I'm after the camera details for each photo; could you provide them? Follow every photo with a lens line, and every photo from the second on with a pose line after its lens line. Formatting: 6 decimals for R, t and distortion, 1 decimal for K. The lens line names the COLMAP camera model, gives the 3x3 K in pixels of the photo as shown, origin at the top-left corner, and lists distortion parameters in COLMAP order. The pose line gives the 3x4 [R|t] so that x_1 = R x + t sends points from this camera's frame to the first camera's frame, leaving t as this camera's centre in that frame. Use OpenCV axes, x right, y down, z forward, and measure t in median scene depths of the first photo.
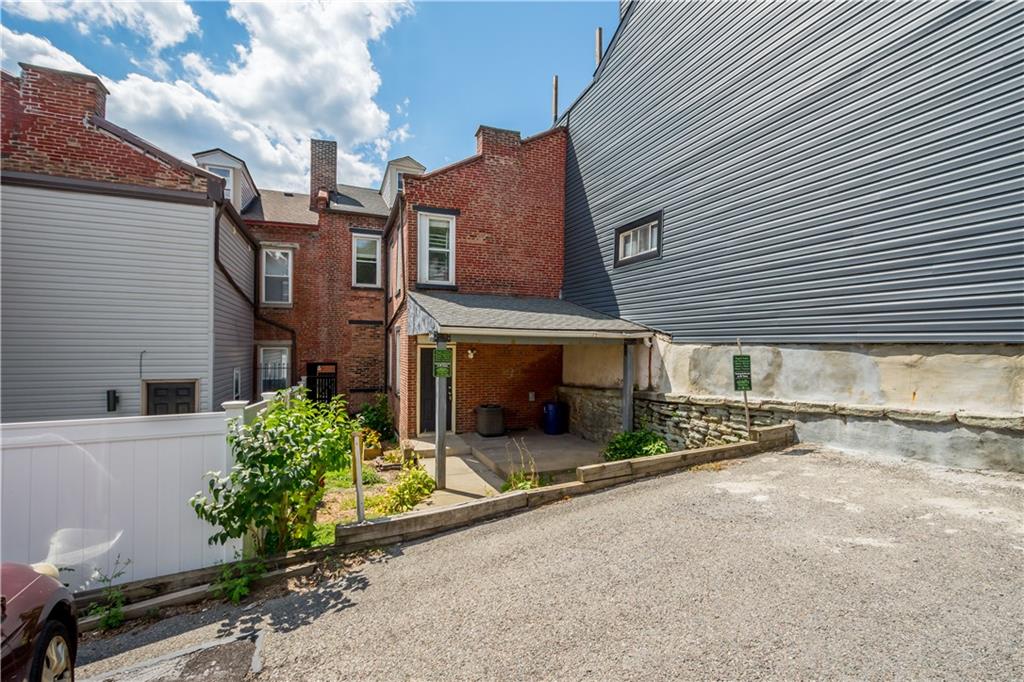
lens RADIAL K [[445.2, 0, 512.1], [0, 445.2, 343.3], [0, 0, 1]] dist [0.010727, -0.000642]
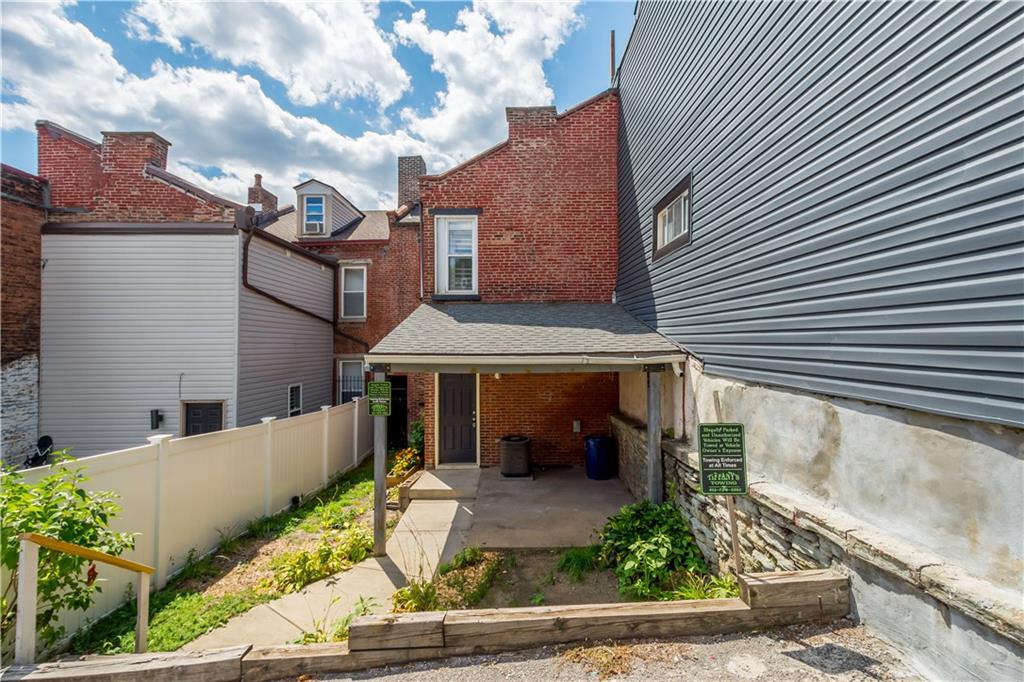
lens RADIAL K [[442.7, 0, 516.4], [0, 442.7, 326.0], [0, 0, 1]] dist [0.010883, -0.000586]
pose [[0.932960, -0.026116, -0.359031, 0.318675], [0.014648, 0.999293, -0.034626, -0.048114], [0.359681, 0.027045, 0.932683, 0.285035]]
